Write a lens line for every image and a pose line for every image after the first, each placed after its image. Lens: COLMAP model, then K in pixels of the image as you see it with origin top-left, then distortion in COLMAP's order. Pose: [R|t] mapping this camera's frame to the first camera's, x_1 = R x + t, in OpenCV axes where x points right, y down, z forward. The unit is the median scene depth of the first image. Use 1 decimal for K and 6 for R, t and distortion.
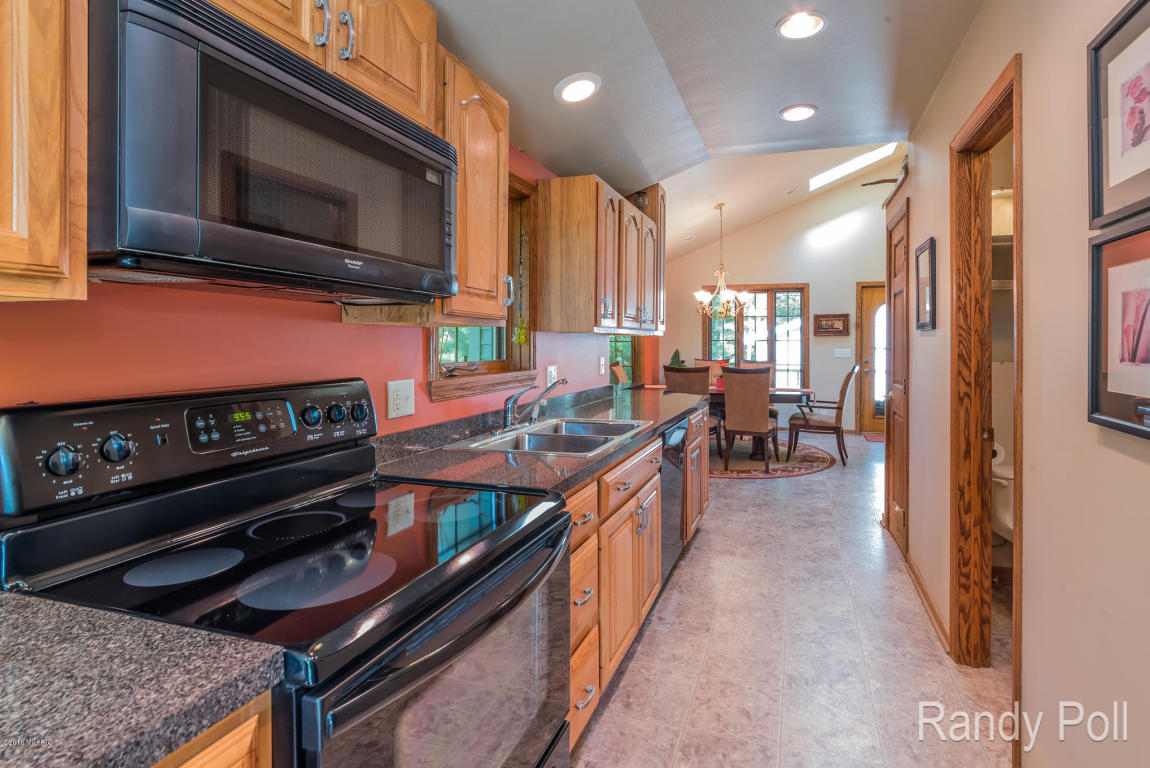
lens RADIAL K [[533.8, 0, 615.8], [0, 533.8, 336.0], [0, 0, 1]] dist [-0.007316, 0.001006]
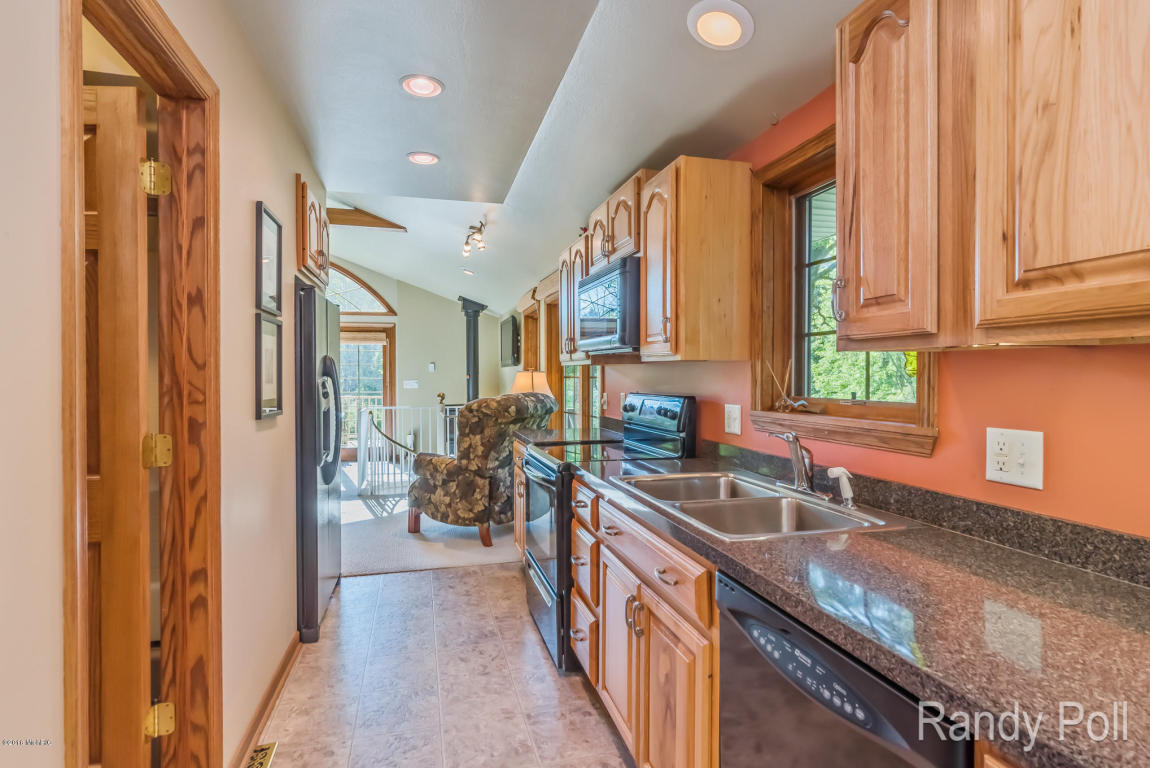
lens RADIAL K [[577.0, 0, 574.7], [0, 577.0, 380.5], [0, 0, 1]] dist [-0.004165, -0.000415]
pose [[-0.828592, 0.019209, -0.559524, 0.701917], [0.016357, 0.999815, 0.010102, 0.005032], [0.559614, -0.000782, -0.828753, 2.048638]]
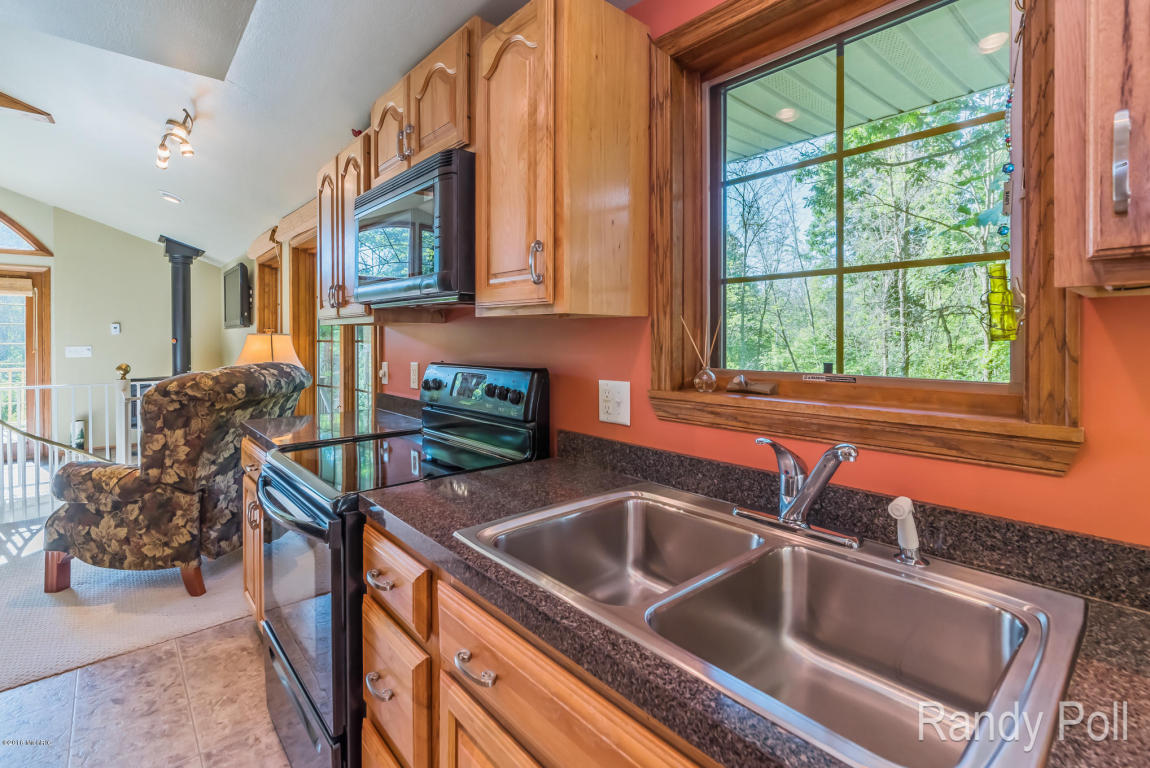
lens RADIAL K [[533.8, 0, 577.9], [0, 533.8, 336.1], [0, 0, 1]] dist [-0.007316, 0.001006]
pose [[-0.498288, 0.012969, -0.866914, 0.497458], [0.017212, 0.999839, 0.005064, 0.003935], [0.866841, -0.012398, -0.498431, 1.670736]]
